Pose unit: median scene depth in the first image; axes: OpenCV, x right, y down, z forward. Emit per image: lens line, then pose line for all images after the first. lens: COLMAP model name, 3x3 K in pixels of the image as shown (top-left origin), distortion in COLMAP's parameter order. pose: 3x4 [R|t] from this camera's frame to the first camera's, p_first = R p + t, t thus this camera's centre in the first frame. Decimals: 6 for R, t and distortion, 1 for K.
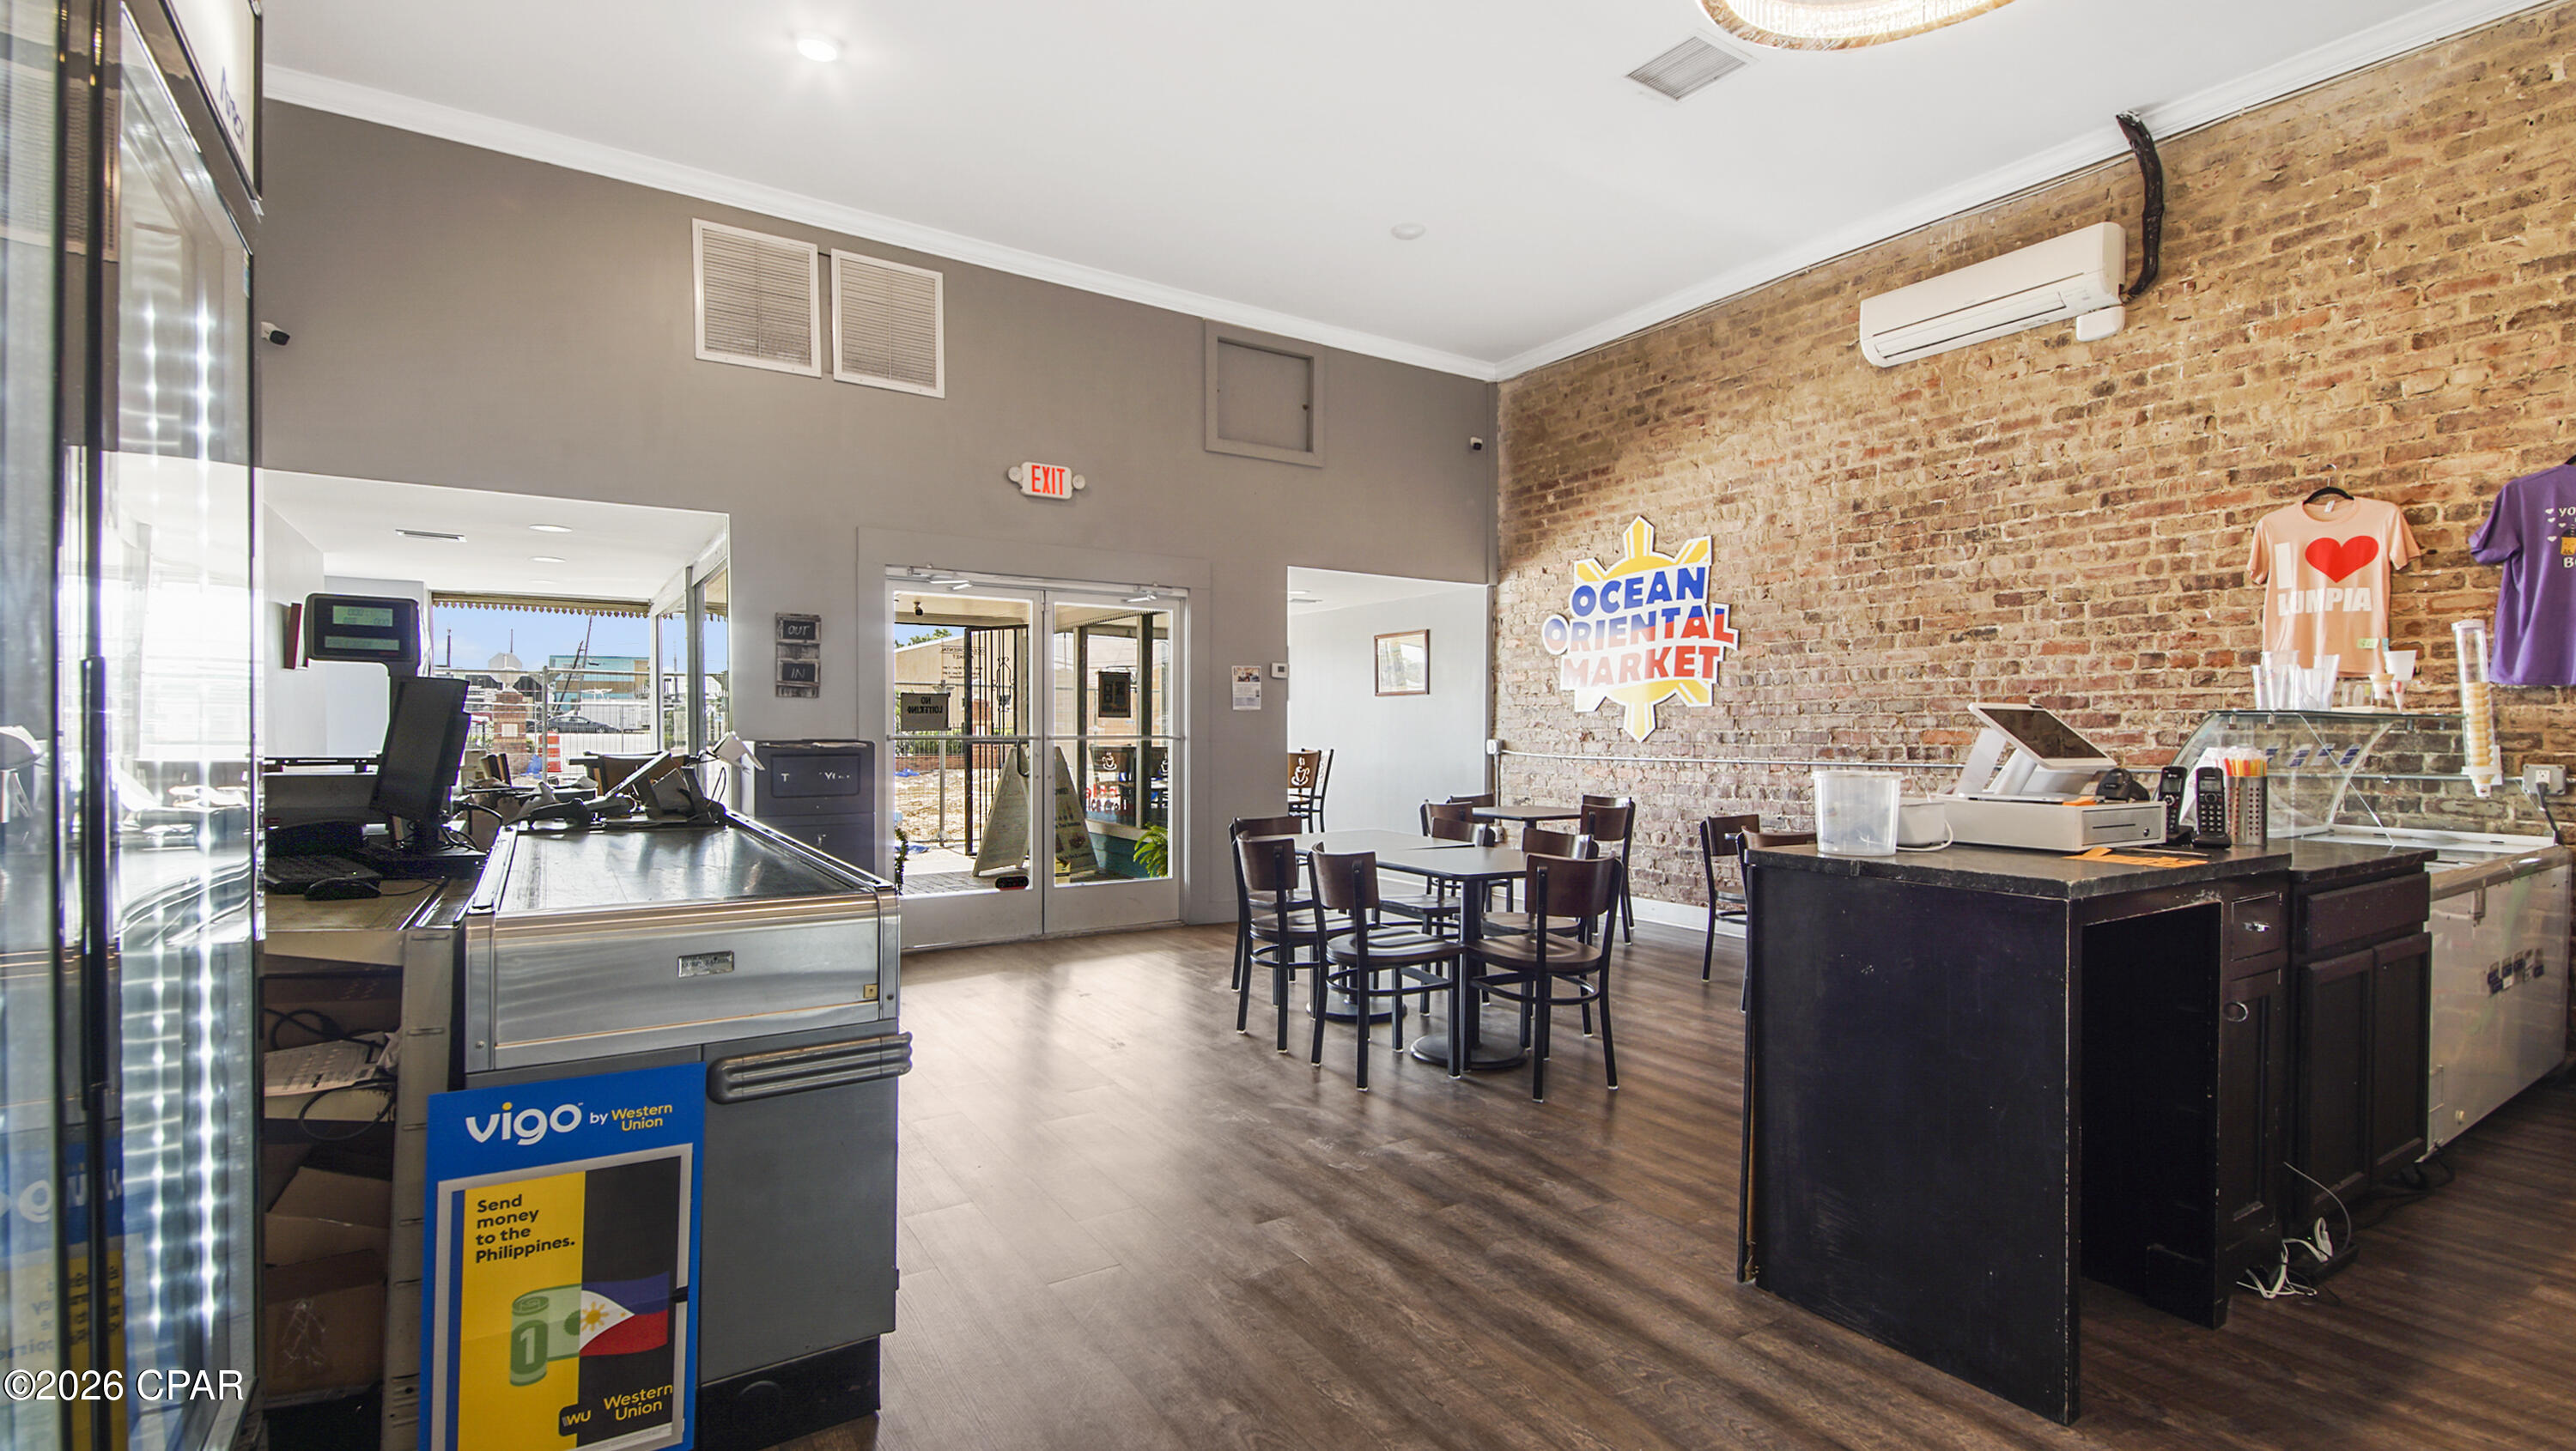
lens RADIAL K [[1181.2, 0, 1298.9], [0, 1181.2, 736.9], [0, 0, 1]] dist [0.024271, -0.007312]
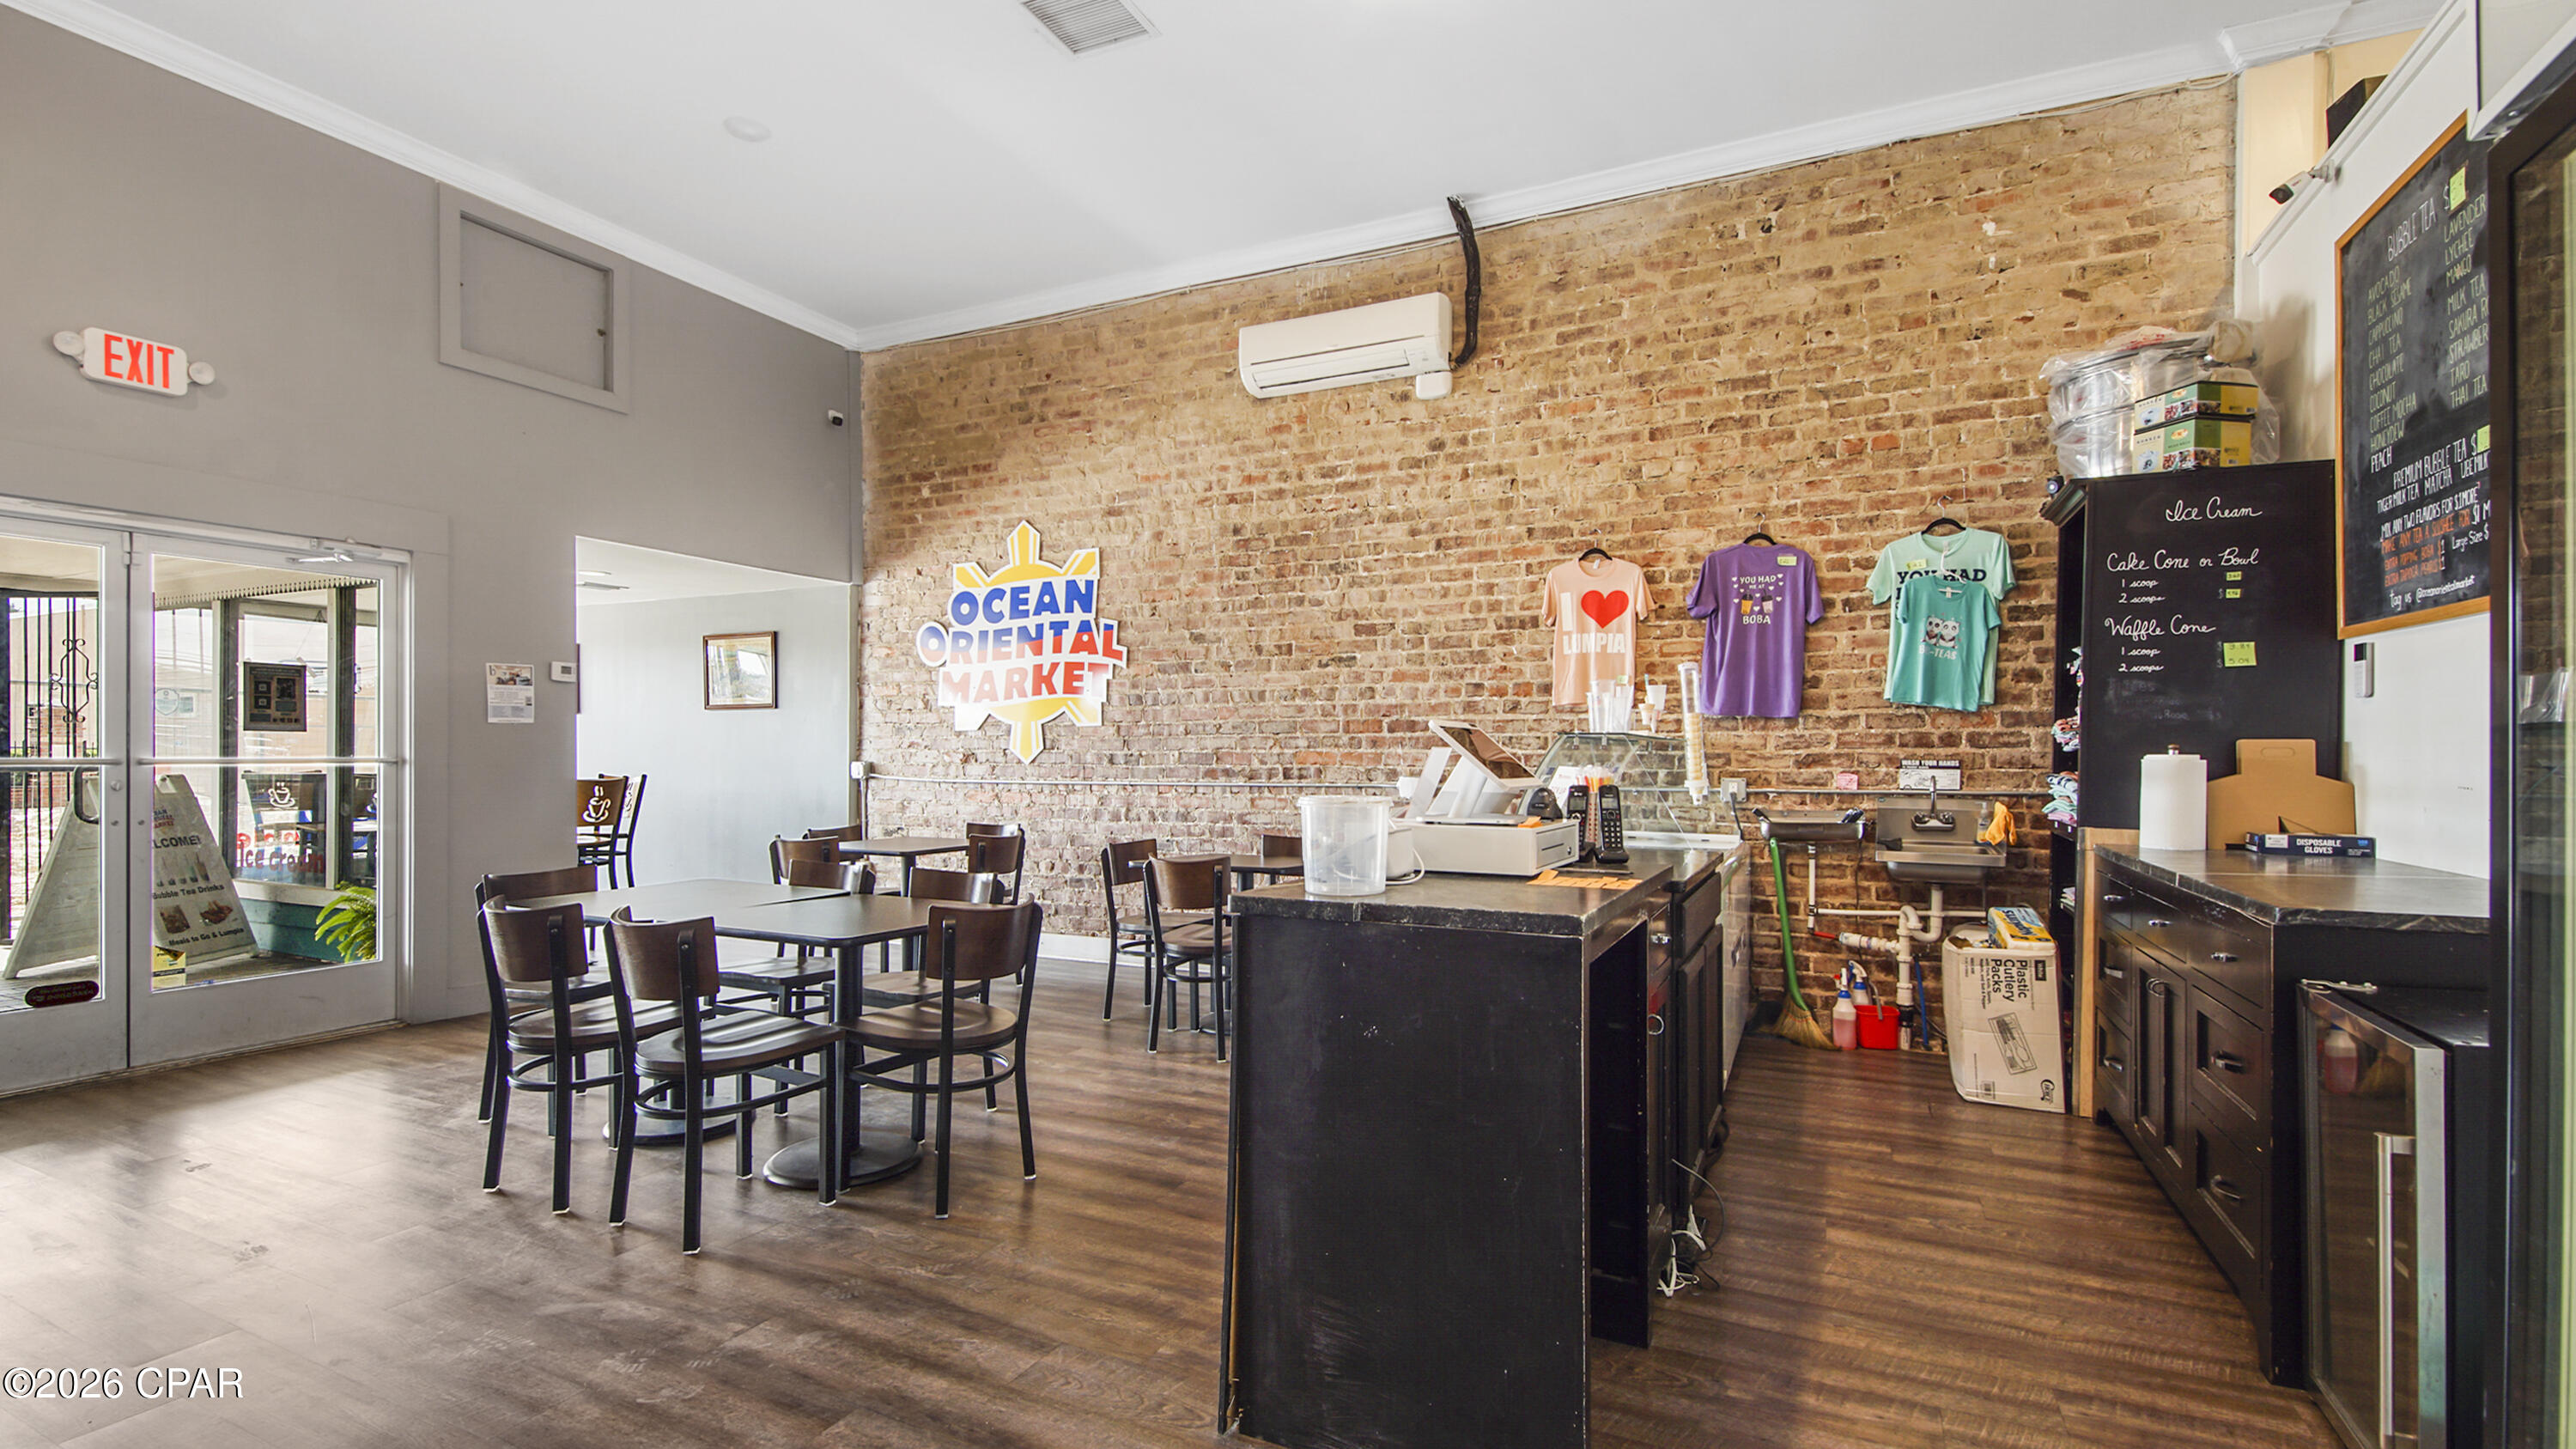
lens RADIAL K [[1181.4, 0, 1293.1], [0, 1181.4, 758.7], [0, 0, 1]] dist [0.024271, -0.007312]
pose [[0.864546, -0.002470, 0.502547, 0.003912], [0.002726, 0.999996, 0.000226, 0.000740], [-0.502546, 0.001175, 0.864550, 0.120930]]
